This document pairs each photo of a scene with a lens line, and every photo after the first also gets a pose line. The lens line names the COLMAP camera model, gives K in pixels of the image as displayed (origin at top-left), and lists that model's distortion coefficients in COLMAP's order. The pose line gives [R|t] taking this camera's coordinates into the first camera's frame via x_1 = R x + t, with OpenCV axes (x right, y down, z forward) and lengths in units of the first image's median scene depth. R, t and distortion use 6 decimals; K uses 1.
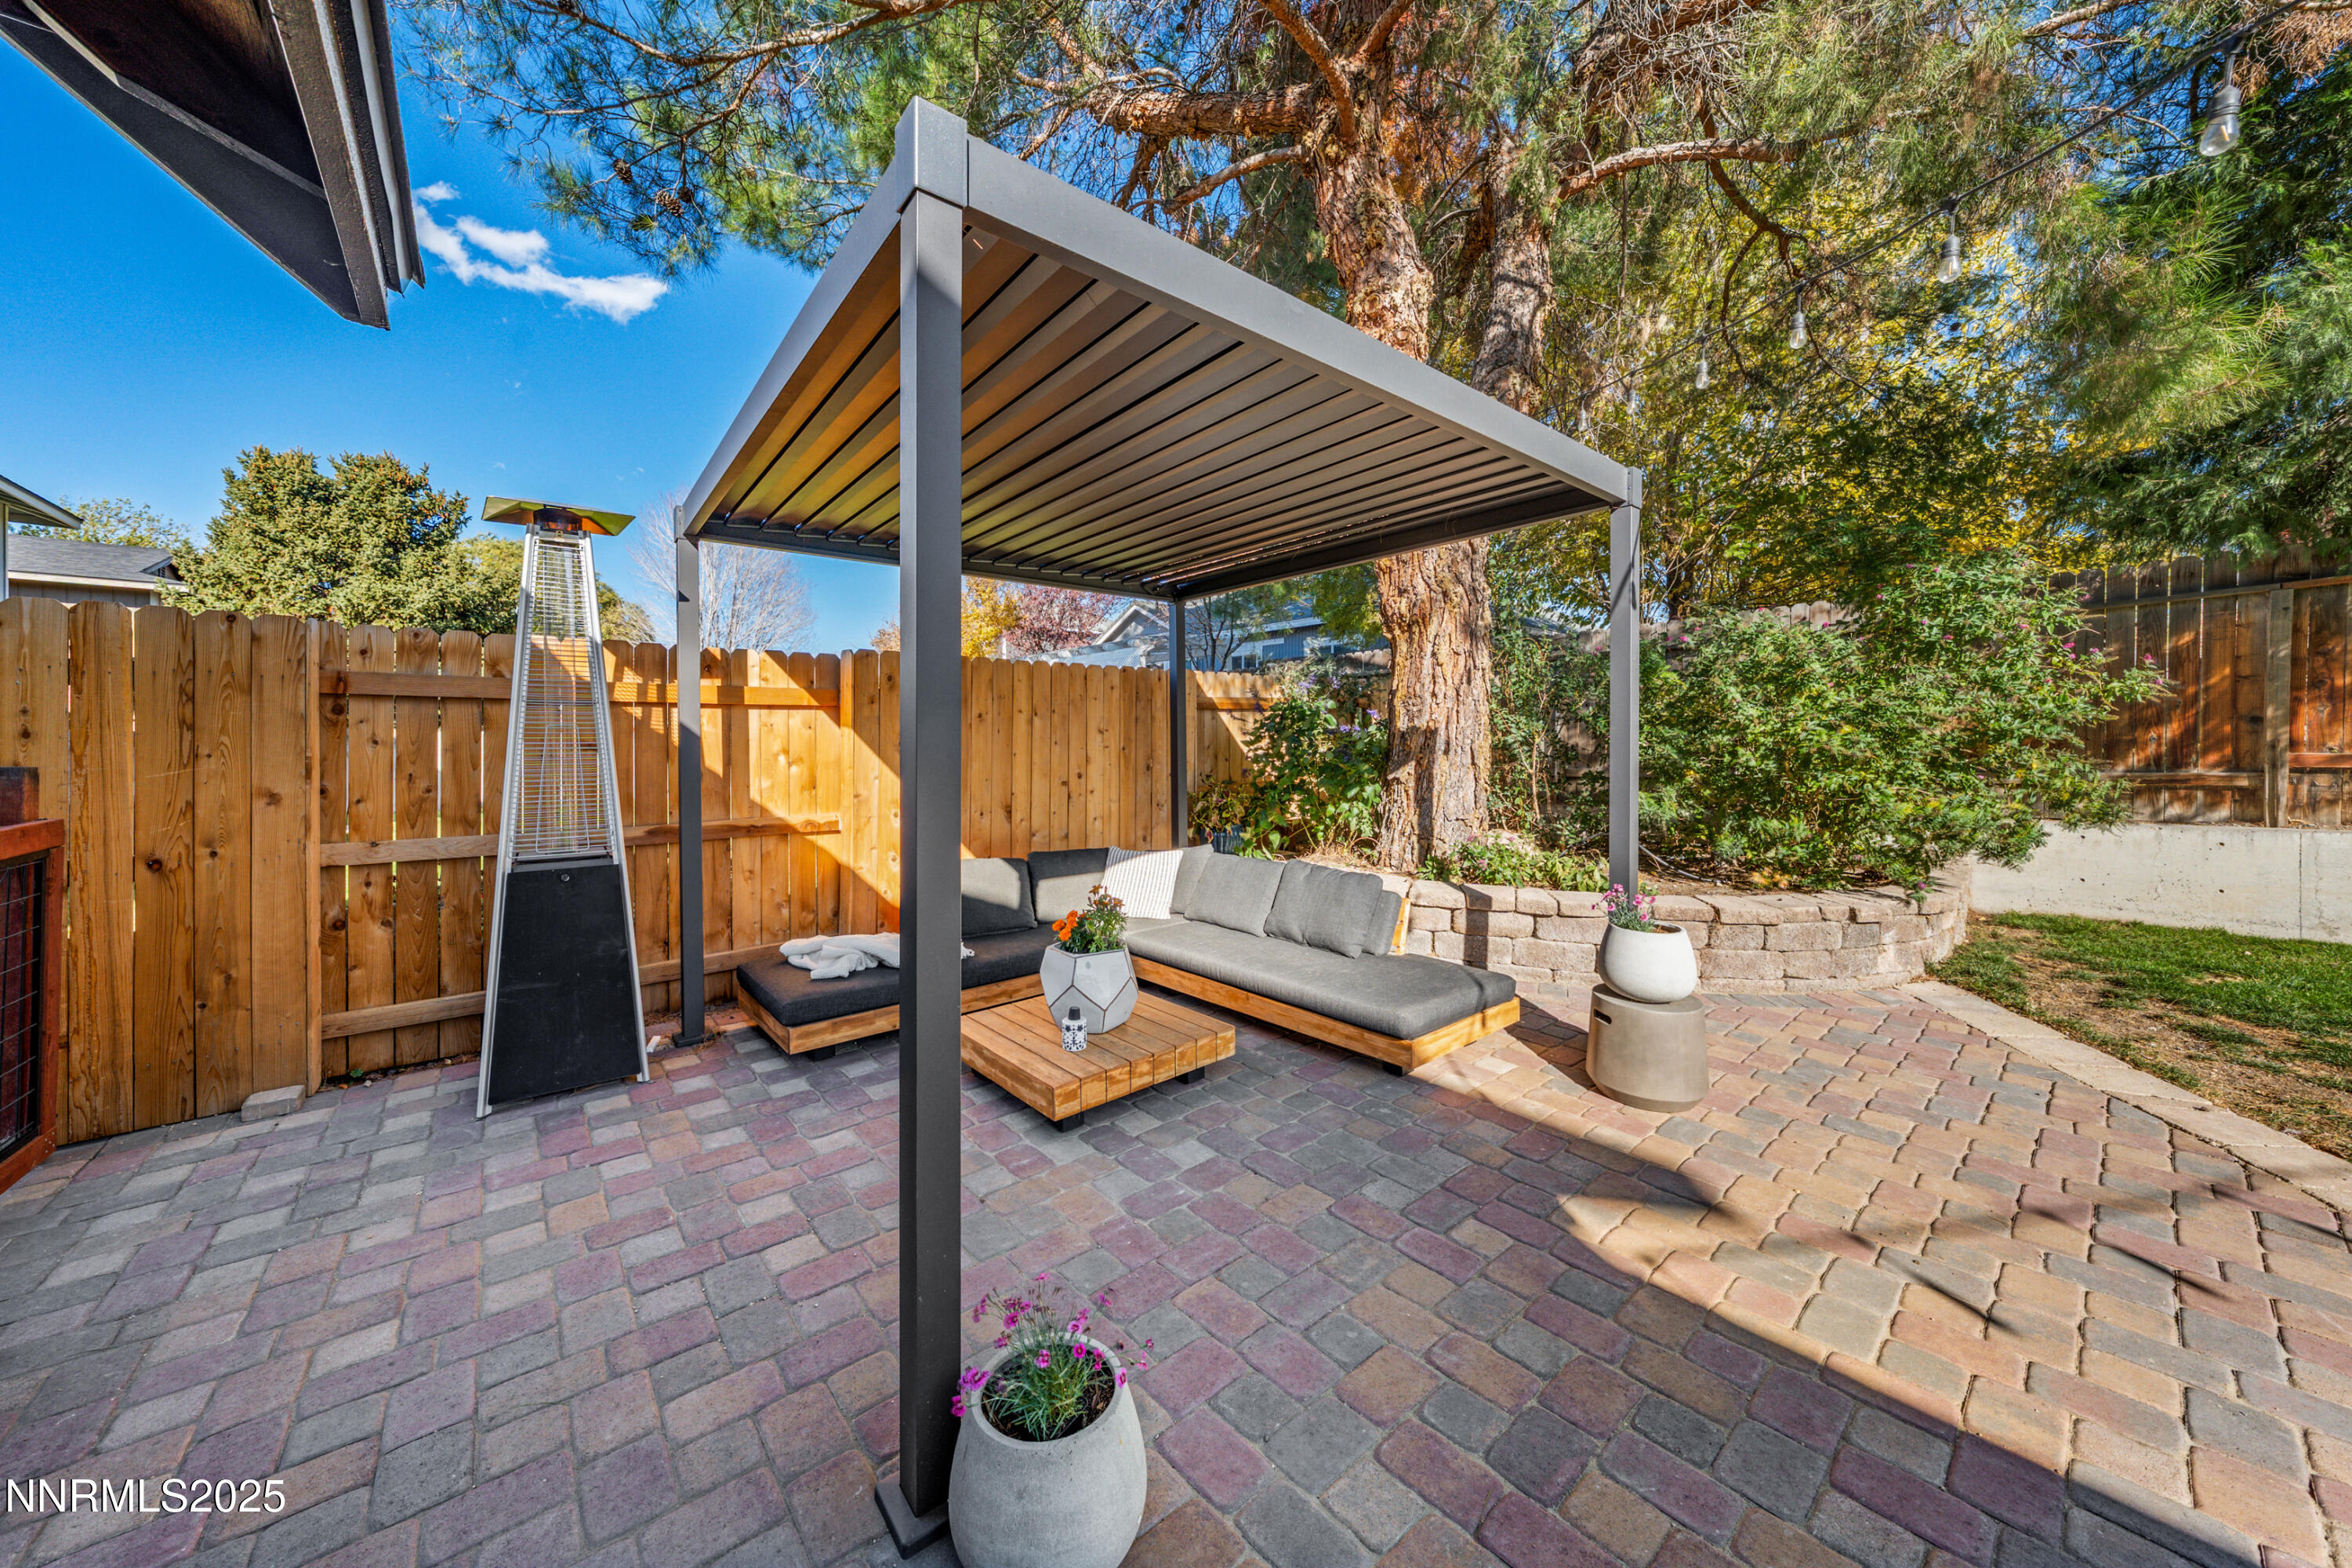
lens RADIAL K [[810.6, 0, 1153.3], [0, 810.6, 747.0], [0, 0, 1]] dist [-0.004948, 0.000212]
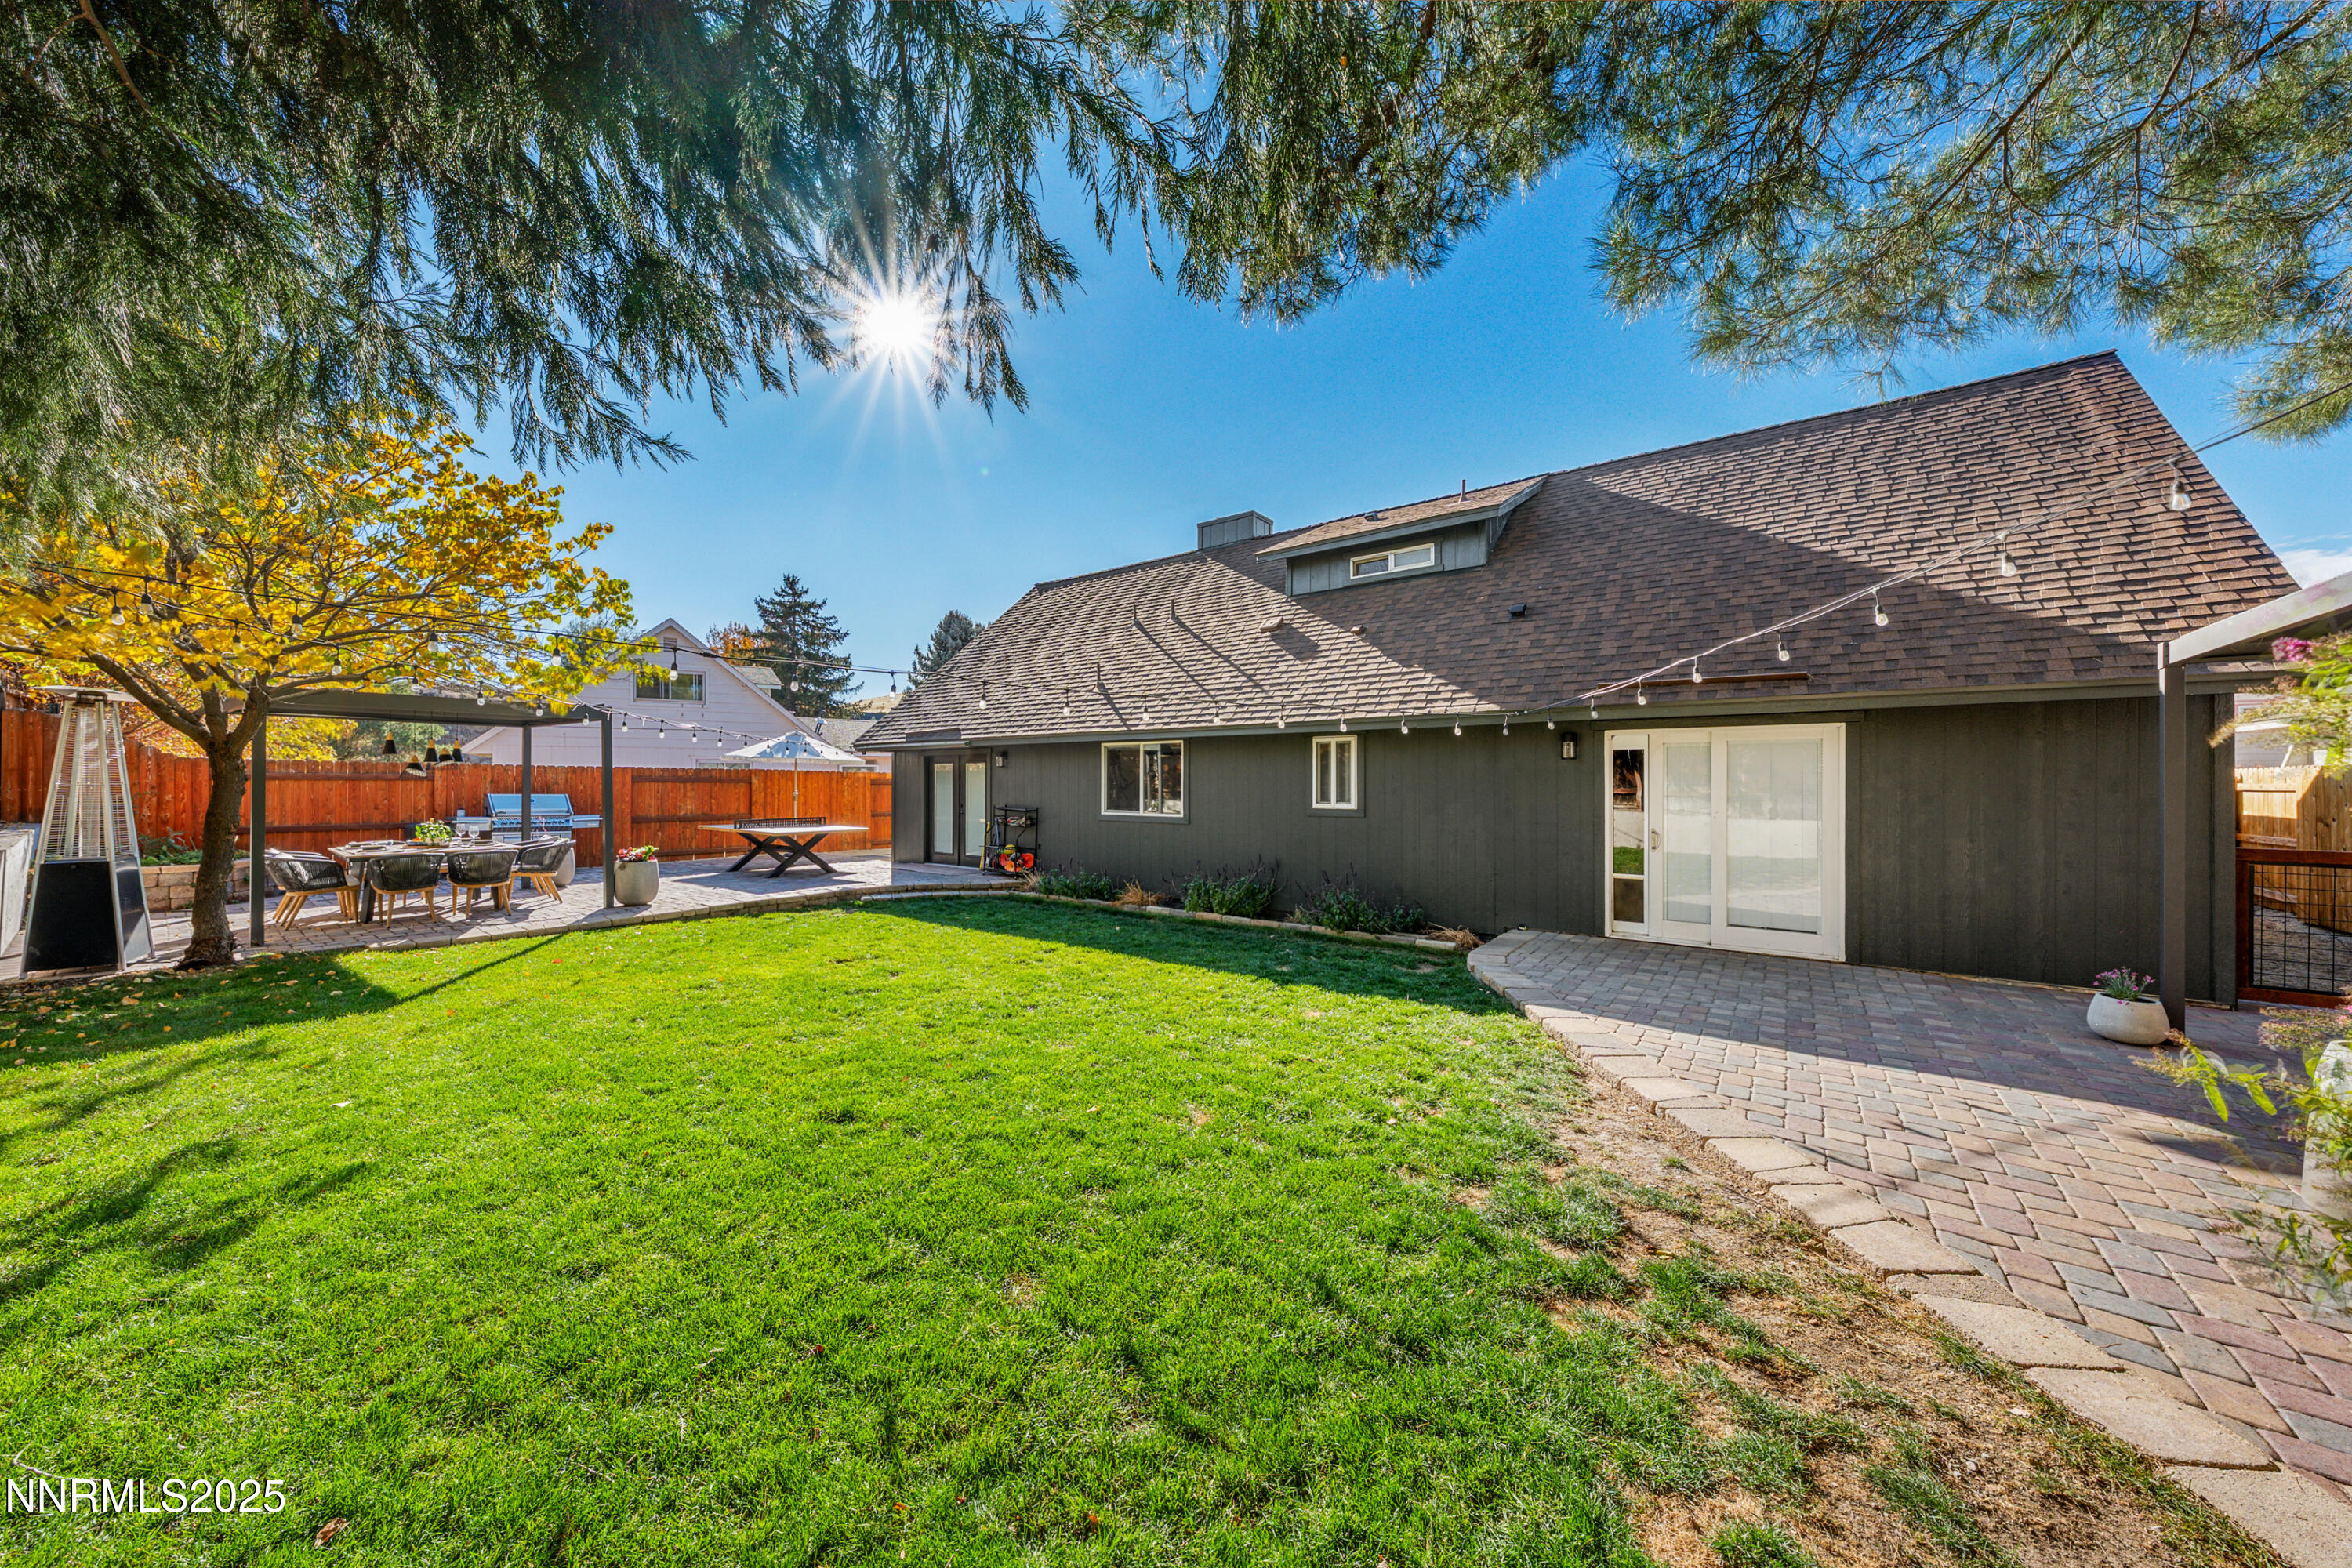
lens RADIAL K [[810.6, 0, 1158.3], [0, 810.6, 781.2], [0, 0, 1]] dist [-0.004948, 0.000212]
pose [[-0.976202, -0.002418, -0.216850, 1.264308], [-0.002063, 0.999996, -0.001864, -0.043440], [0.216854, -0.001372, -0.976203, 0.921494]]
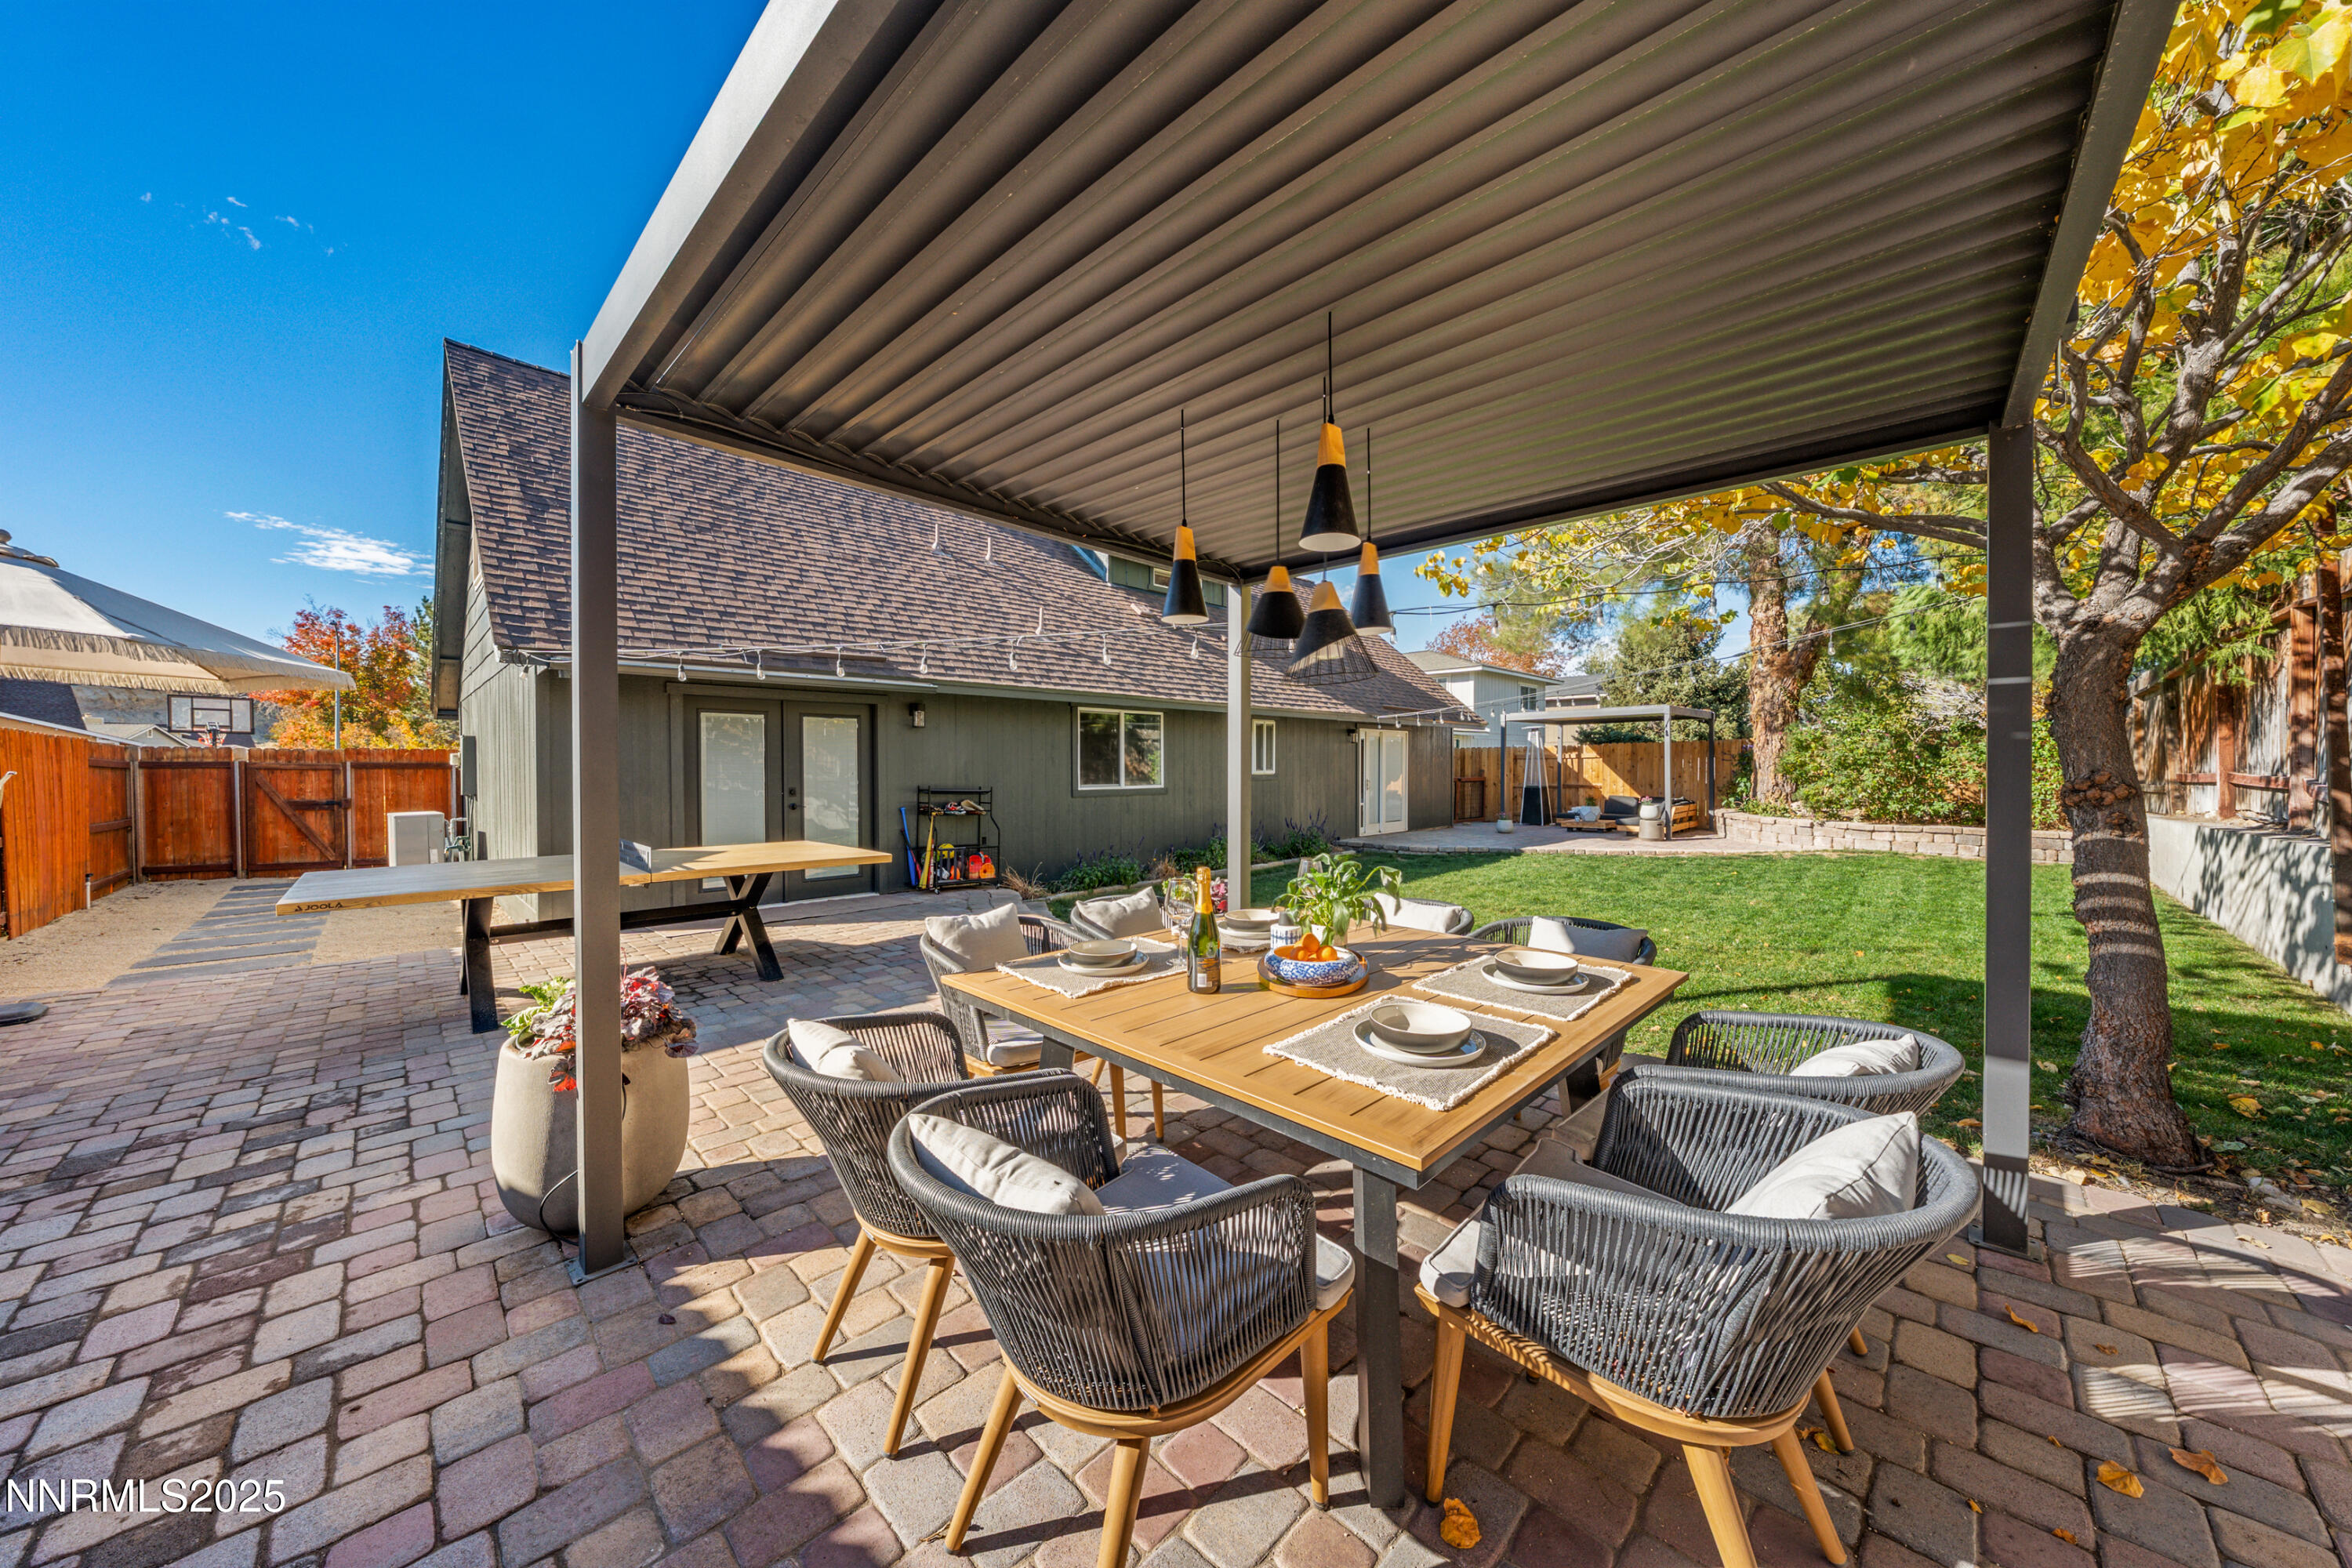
lens RADIAL K [[810.6, 0, 1170.7], [0, 810.6, 777.8], [0, 0, 1]] dist [-0.004948, 0.000212]
pose [[0.096554, 0.014051, -0.995229, 2.927836], [0.002491, 0.999894, 0.014358, -0.010355], [0.995325, -0.003866, 0.096509, -1.323367]]
